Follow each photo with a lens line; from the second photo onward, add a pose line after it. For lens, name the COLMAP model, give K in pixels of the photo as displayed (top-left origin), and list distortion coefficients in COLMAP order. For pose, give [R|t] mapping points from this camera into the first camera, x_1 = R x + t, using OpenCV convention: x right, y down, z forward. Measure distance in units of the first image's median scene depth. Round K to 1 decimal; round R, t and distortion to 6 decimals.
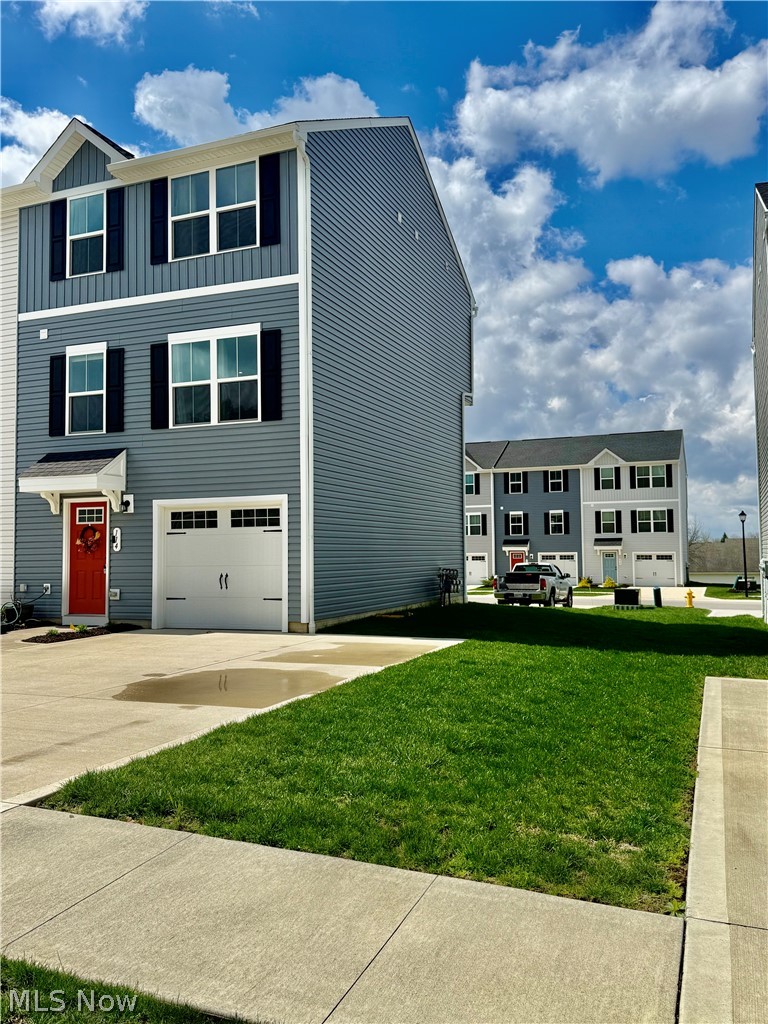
lens RADIAL K [[833.0, 0, 384.1], [0, 833.0, 509.1], [0, 0, 1]] dist [0.167298, -0.344109]
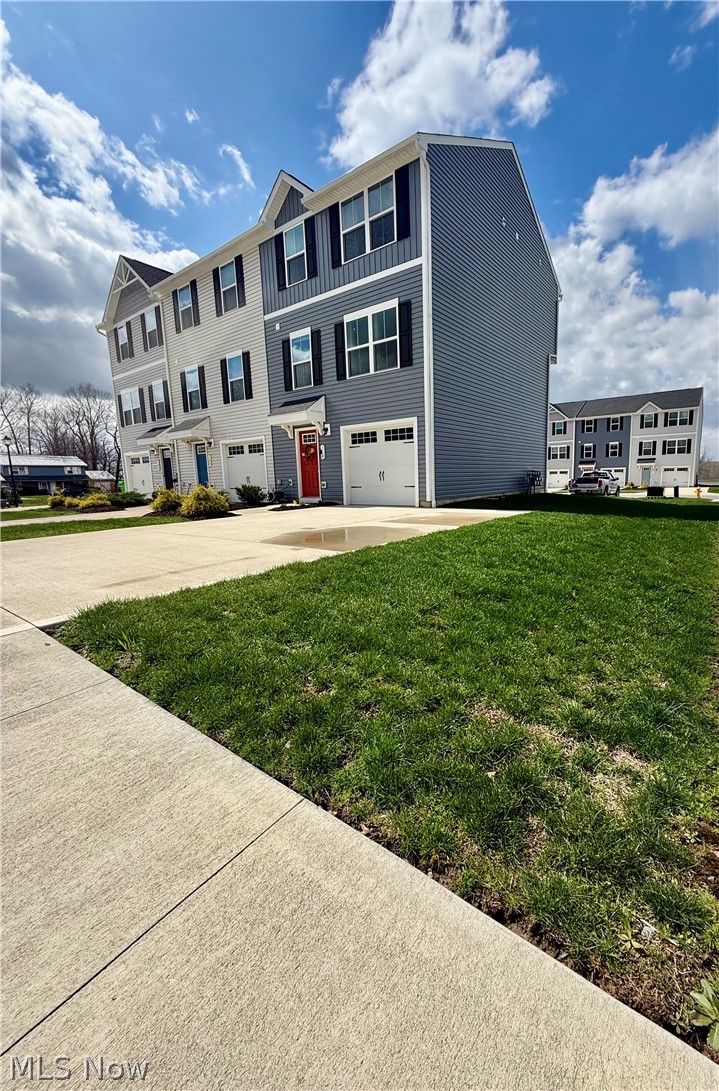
lens RADIAL K [[435.3, 0, 409.1], [0, 435.3, 542.5], [0, 0, 1]] dist [0.000412, 0.000139]
pose [[0.972816, 0.020818, -0.230641, 0.053328], [0.026884, 0.979064, 0.201767, 0.042387], [0.230013, -0.202483, 0.951890, 0.182390]]
